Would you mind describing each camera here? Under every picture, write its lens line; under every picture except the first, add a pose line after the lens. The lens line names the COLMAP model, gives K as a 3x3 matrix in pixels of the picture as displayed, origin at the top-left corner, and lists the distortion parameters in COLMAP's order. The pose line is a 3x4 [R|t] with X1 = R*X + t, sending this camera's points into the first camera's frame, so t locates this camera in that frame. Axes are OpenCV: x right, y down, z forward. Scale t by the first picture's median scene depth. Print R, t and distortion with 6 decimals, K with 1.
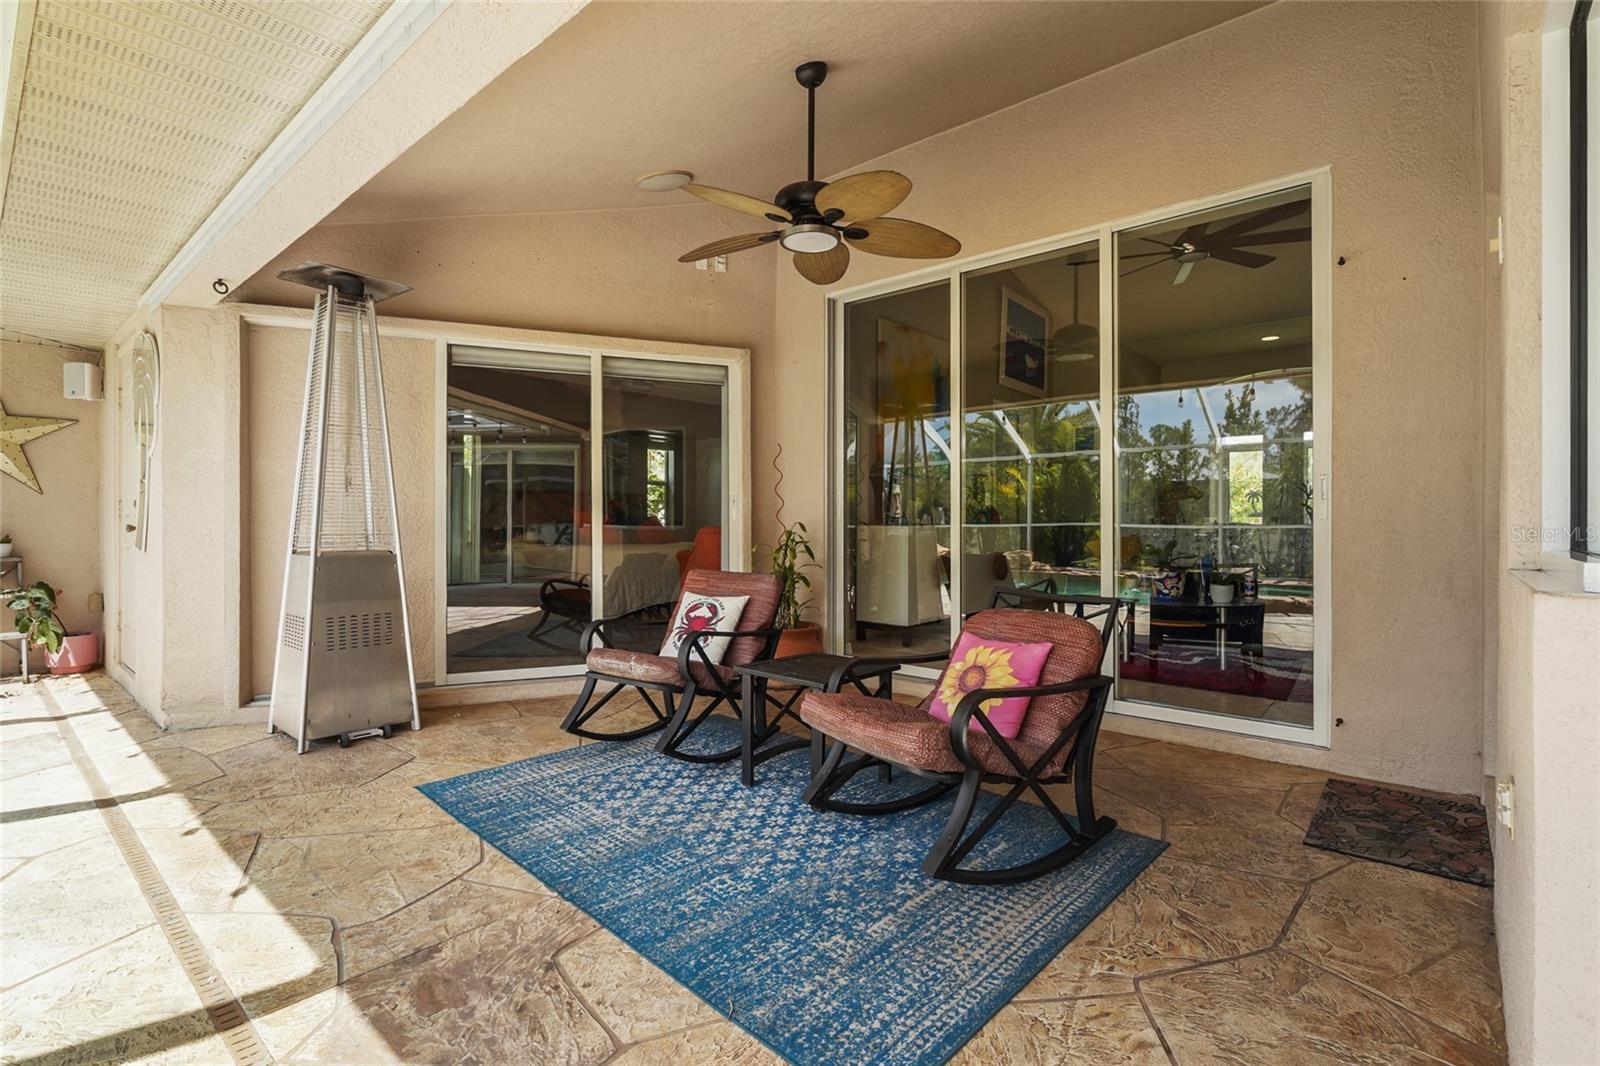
lens RADIAL K [[735.5, 0, 797.1], [0, 735.5, 523.8], [0, 0, 1]] dist [0.005142, 0.000244]
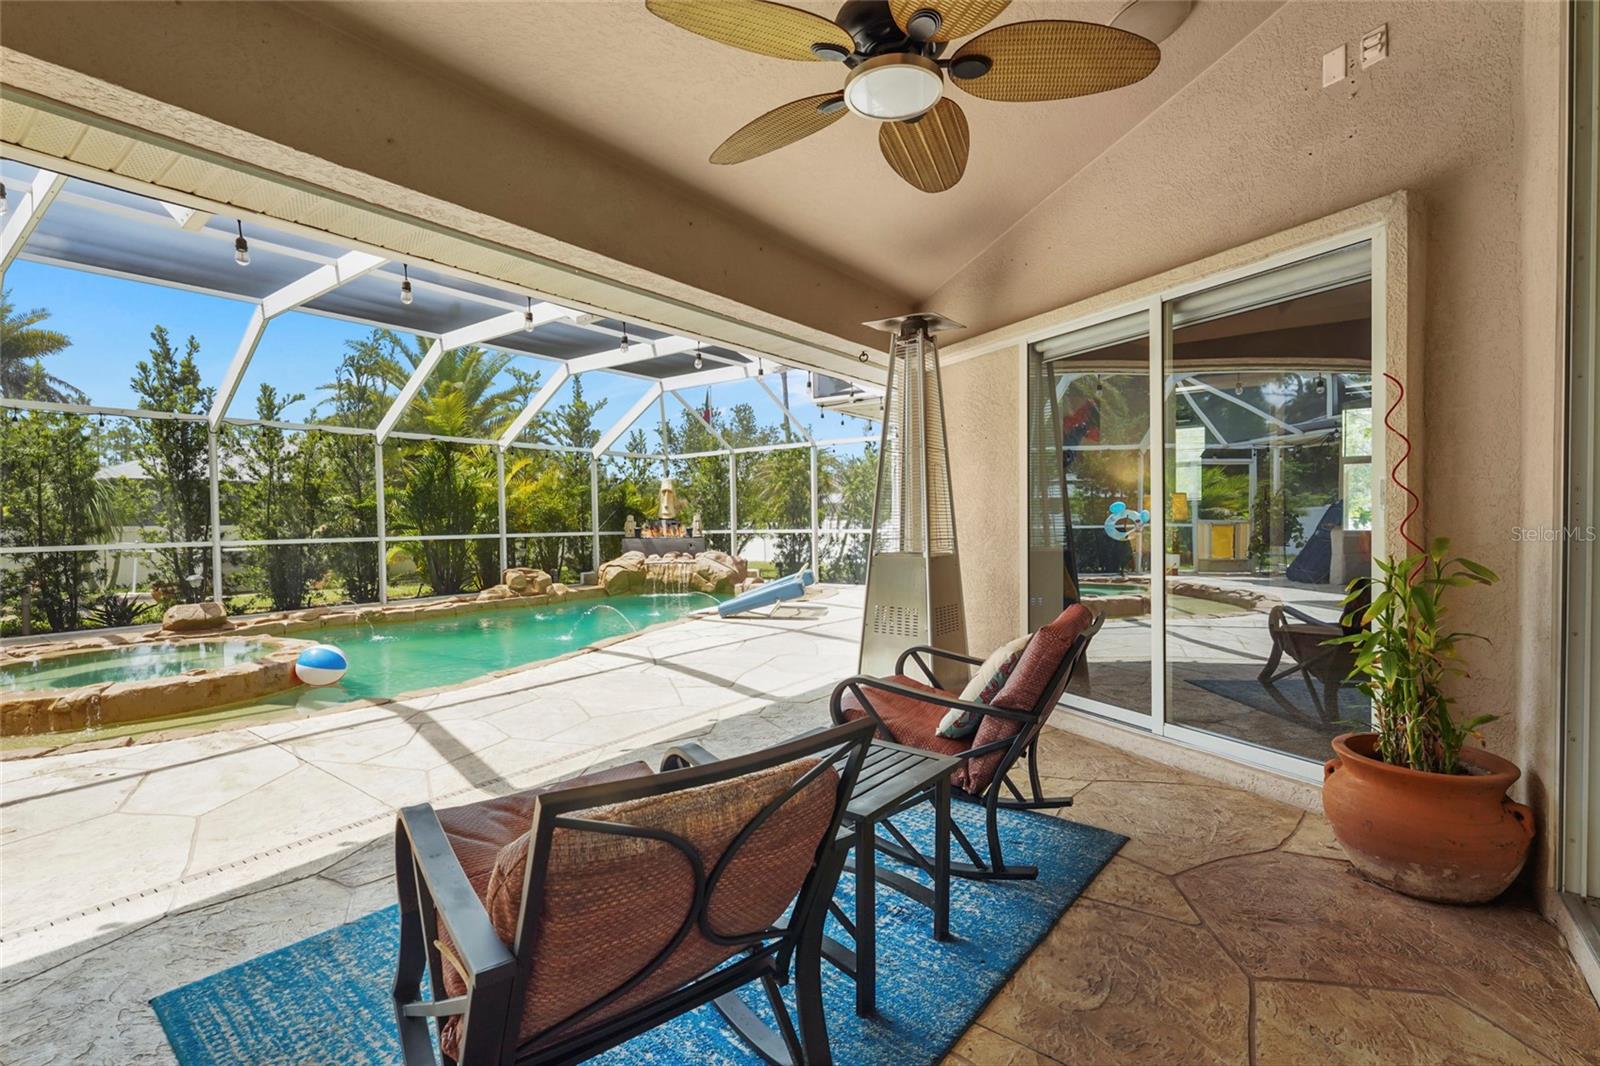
lens RADIAL K [[735.5, 0, 807.1], [0, 735.5, 523.4], [0, 0, 1]] dist [0.005142, 0.000244]
pose [[0.077700, 0.014574, -0.996870, 0.763537], [-0.001006, 0.999894, 0.014540, -0.035558], [0.996976, -0.000127, 0.077707, 1.038658]]
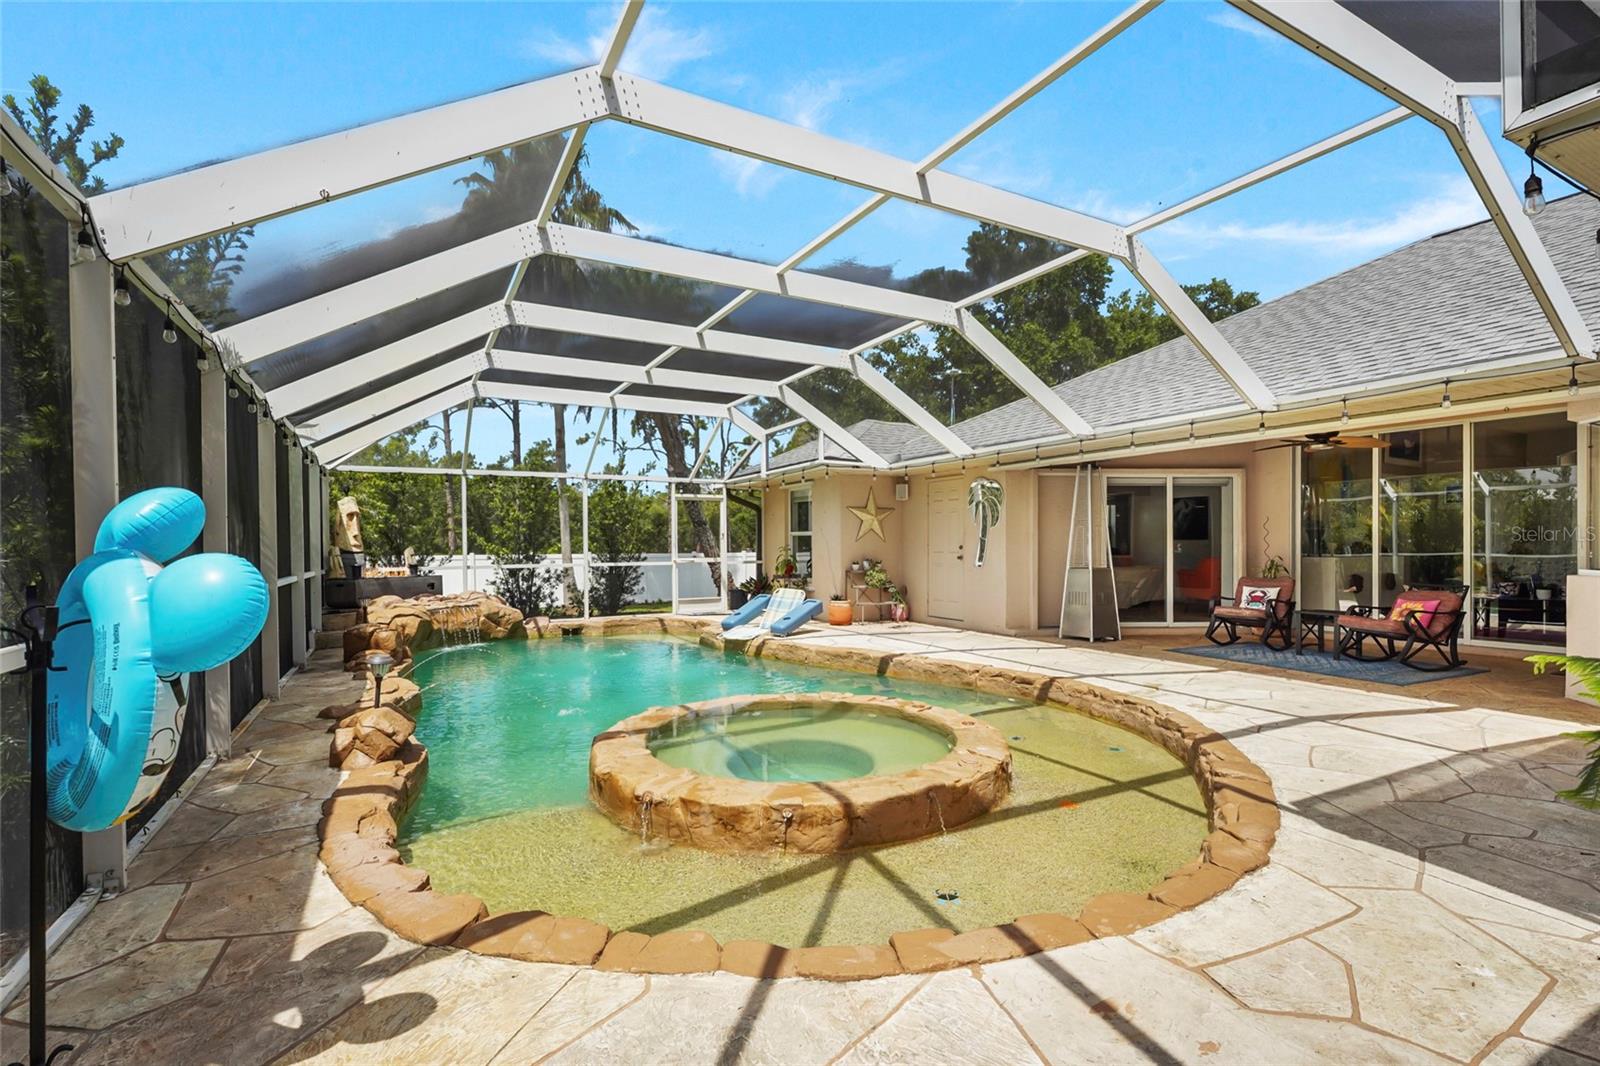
lens RADIAL K [[735.5, 0, 804.7], [0, 735.5, 549.2], [0, 0, 1]] dist [0.005142, 0.000244]
pose [[0.939640, -0.000410, -0.342165, -0.926510], [0.001599, 0.999994, 0.003193, -0.049488], [0.342162, -0.003548, 0.939634, -2.372945]]
